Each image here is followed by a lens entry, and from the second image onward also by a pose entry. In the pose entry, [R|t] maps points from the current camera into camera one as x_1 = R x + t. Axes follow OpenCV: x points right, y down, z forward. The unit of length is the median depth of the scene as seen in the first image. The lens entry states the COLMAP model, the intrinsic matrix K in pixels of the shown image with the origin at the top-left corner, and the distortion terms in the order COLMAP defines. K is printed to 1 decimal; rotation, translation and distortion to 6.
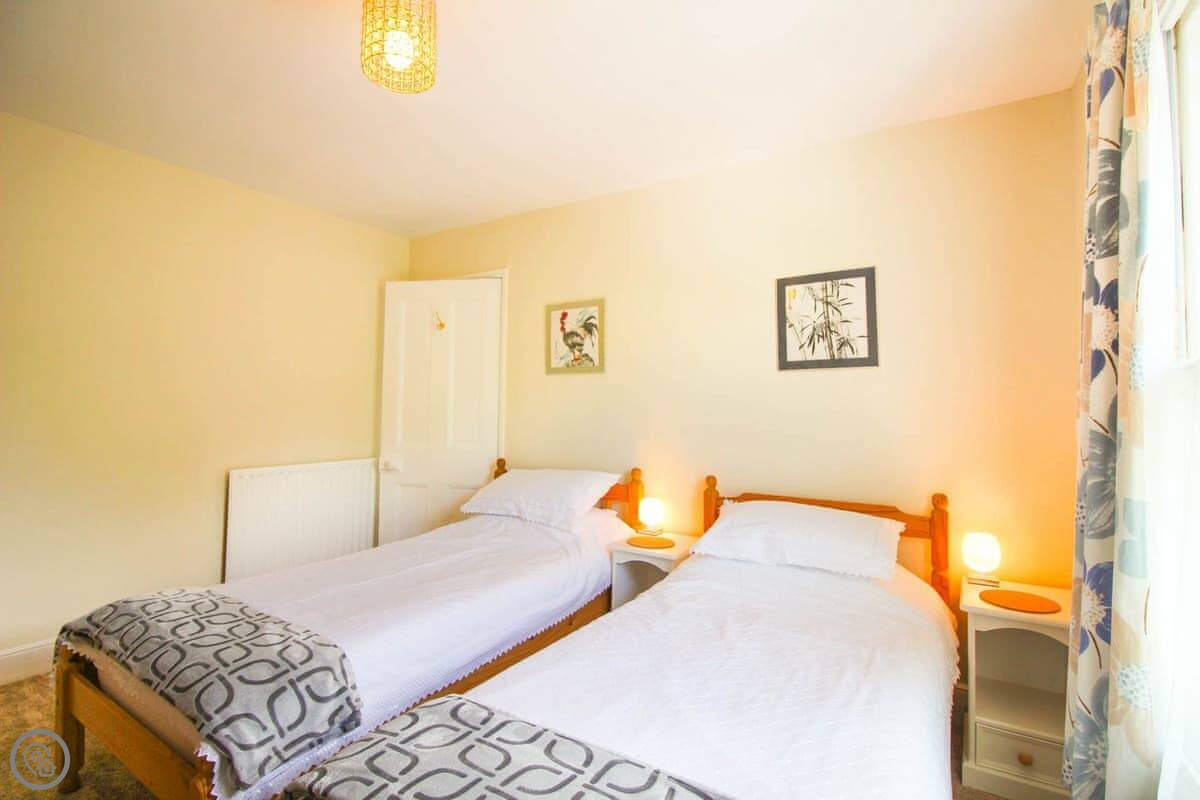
lens RADIAL K [[560.6, 0, 595.2], [0, 560.6, 393.6], [0, 0, 1]] dist [-0.010572, -0.006516]
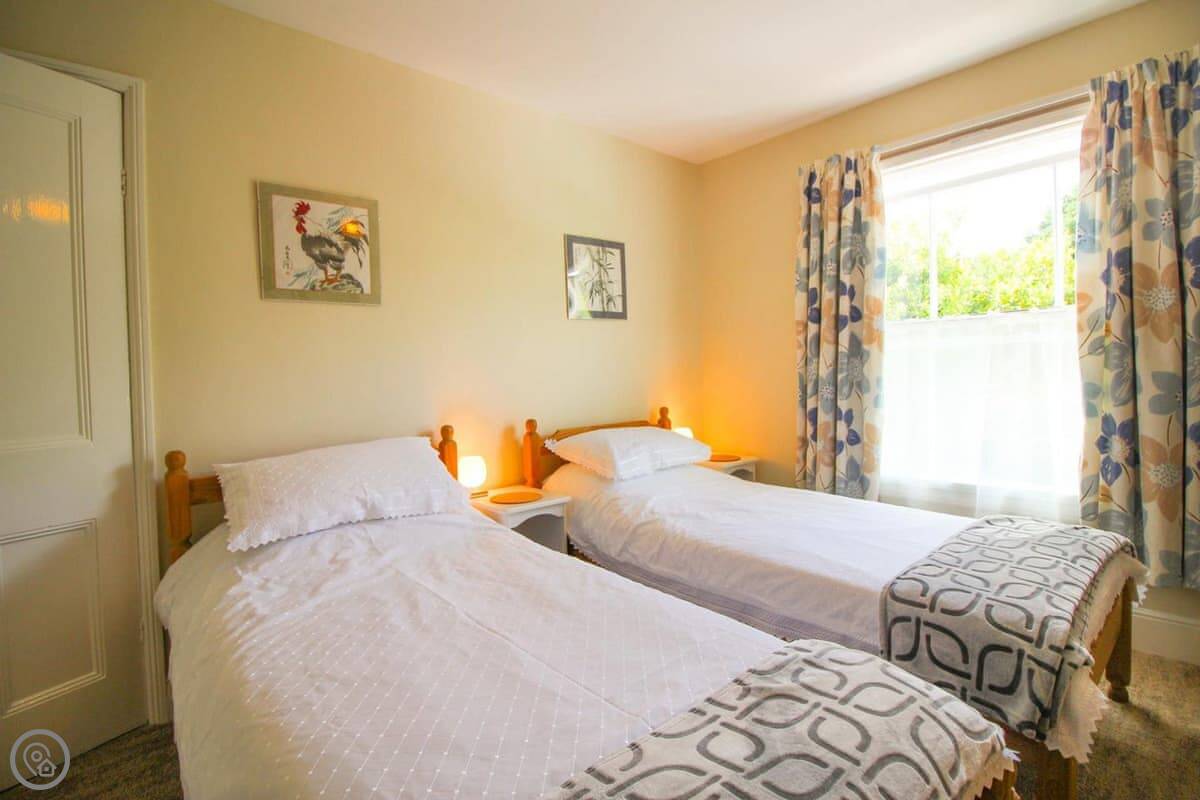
lens RADIAL K [[560.6, 0, 598.1], [0, 560.6, 396.7], [0, 0, 1]] dist [-0.010572, -0.006516]
pose [[0.277482, -0.060207, 0.958842, -0.612034], [0.007006, 0.998135, 0.060647, 0.040383], [-0.960705, -0.010111, 0.277386, 0.524098]]
